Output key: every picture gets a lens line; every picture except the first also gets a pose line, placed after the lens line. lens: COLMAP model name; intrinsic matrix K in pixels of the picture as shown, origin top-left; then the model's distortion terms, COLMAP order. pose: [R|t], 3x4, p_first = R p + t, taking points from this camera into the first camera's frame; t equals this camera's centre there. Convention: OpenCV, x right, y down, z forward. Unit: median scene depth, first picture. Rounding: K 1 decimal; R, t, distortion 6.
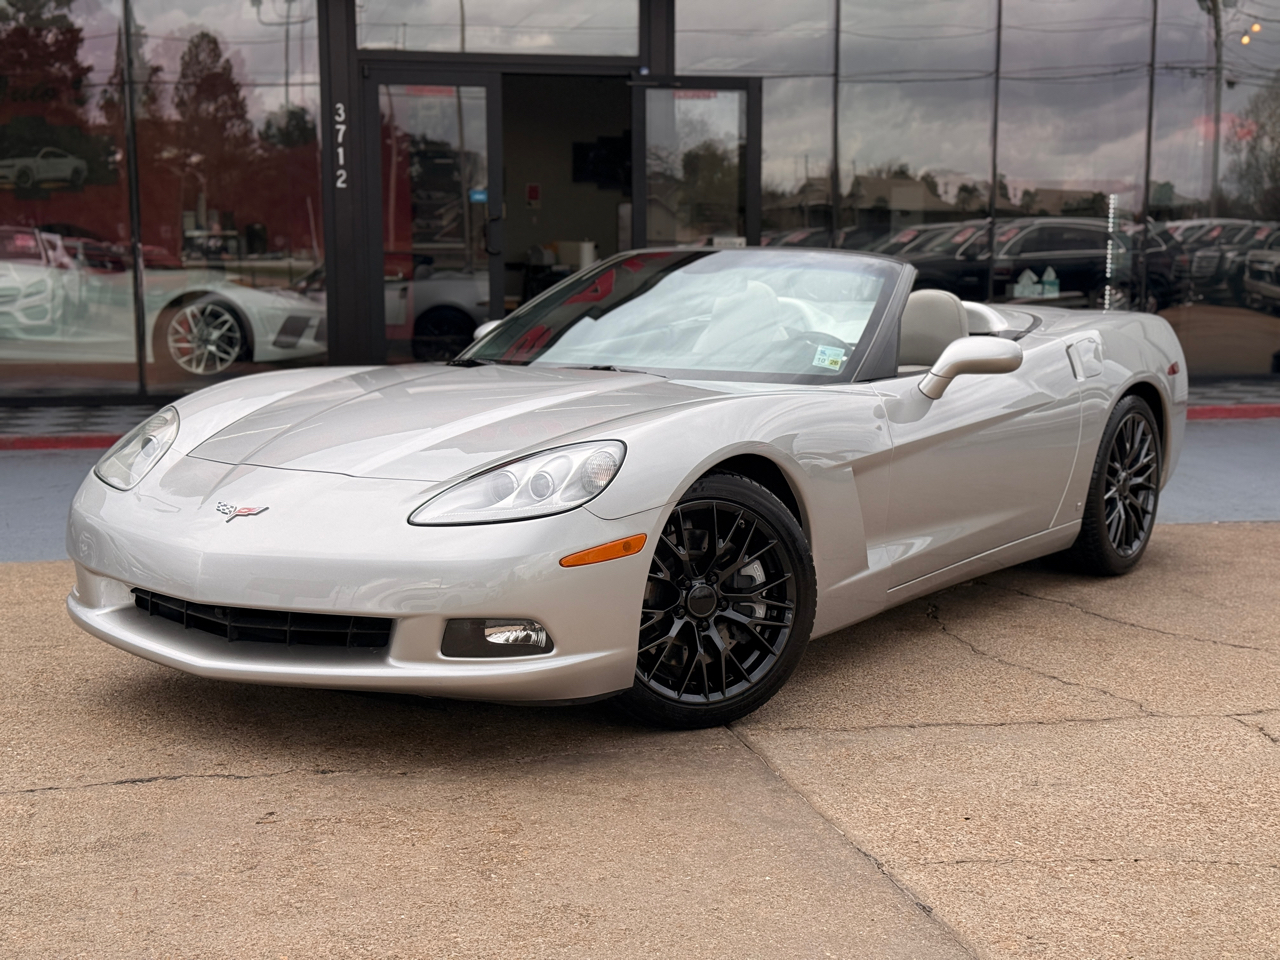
lens RADIAL K [[1813.9, 0, 617.2], [0, 1813.9, 476.9], [0, 0, 1]] dist [0.209439, -0.475798]
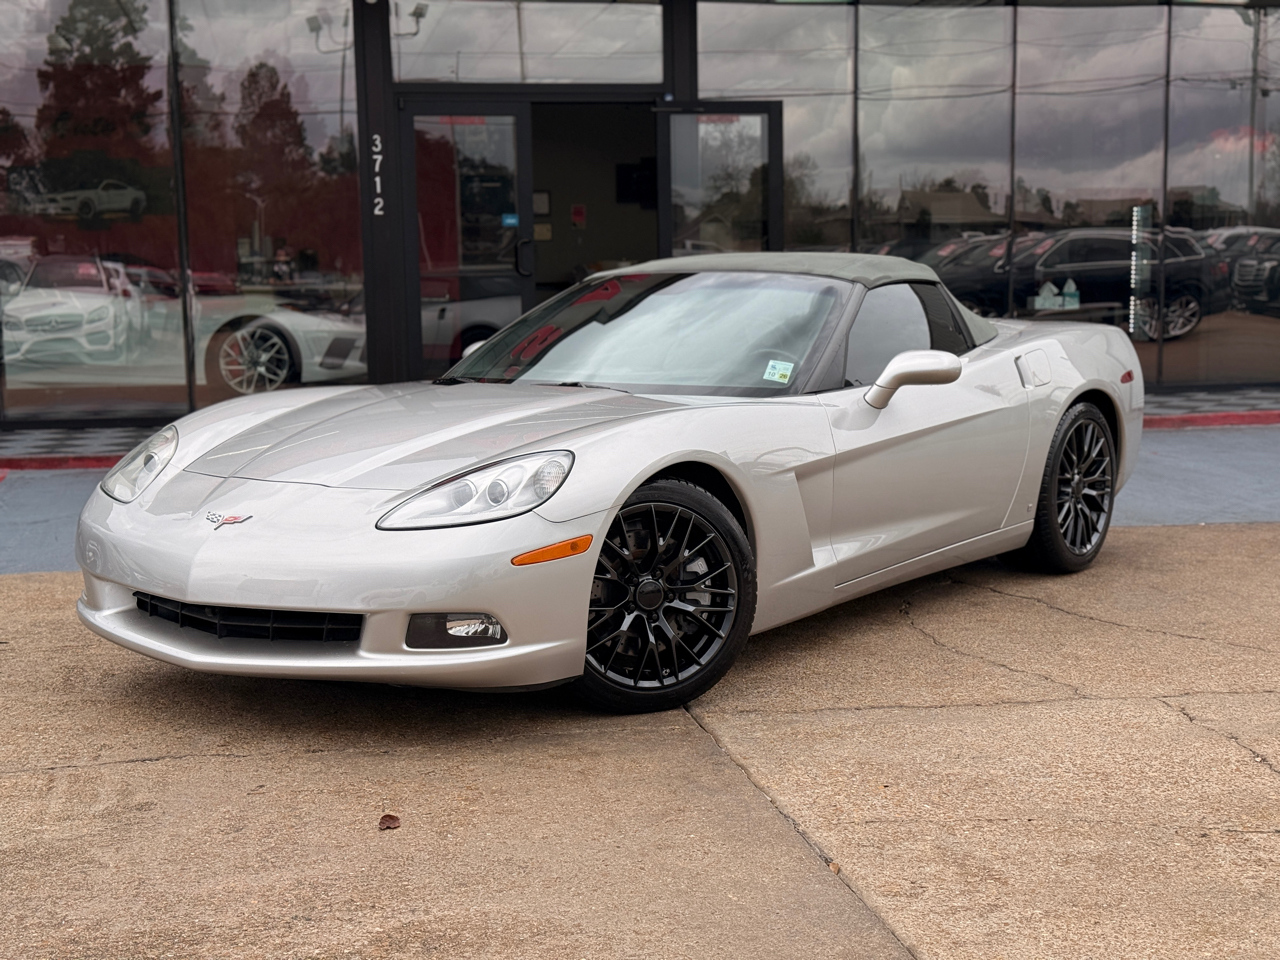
lens RADIAL K [[1821.5, 0, 640.0], [0, 1821.5, 480.0], [0, 0, 1]] dist [0.215314, -0.483972]
pose [[0.999507, -0.012826, -0.028662, 0.026393], [0.012645, 0.999899, -0.006500, 0.001935], [0.028743, 0.006135, 0.999568, -0.042115]]
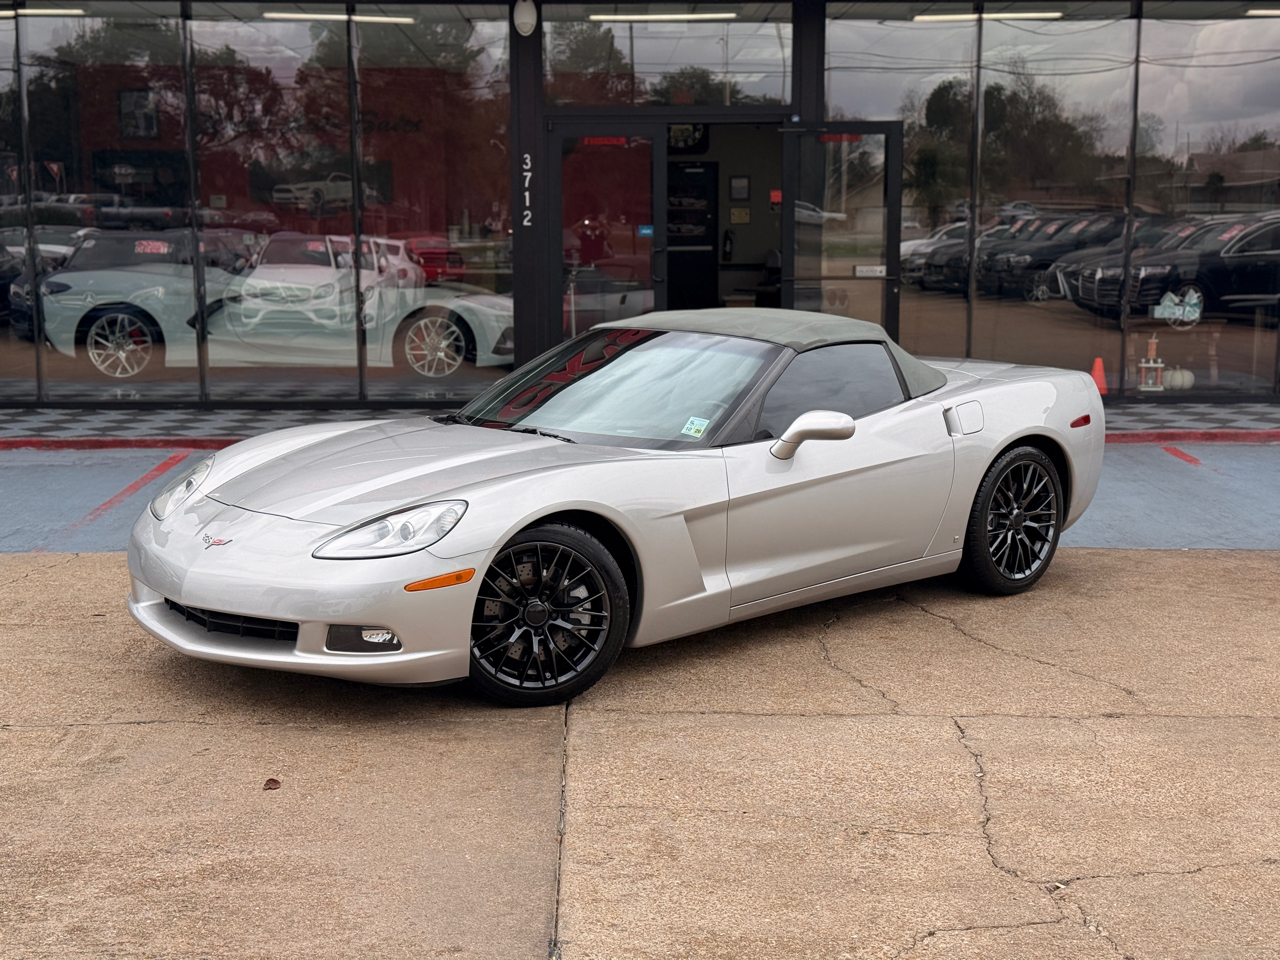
lens RADIAL K [[1813.9, 0, 617.2], [0, 1813.9, 476.9], [0, 0, 1]] dist [0.209439, -0.475798]
pose [[0.980589, 0.025563, -0.194399, 0.135613], [-0.021662, 0.999520, 0.022167, -0.025126], [0.194873, -0.017526, 0.980672, -0.130521]]
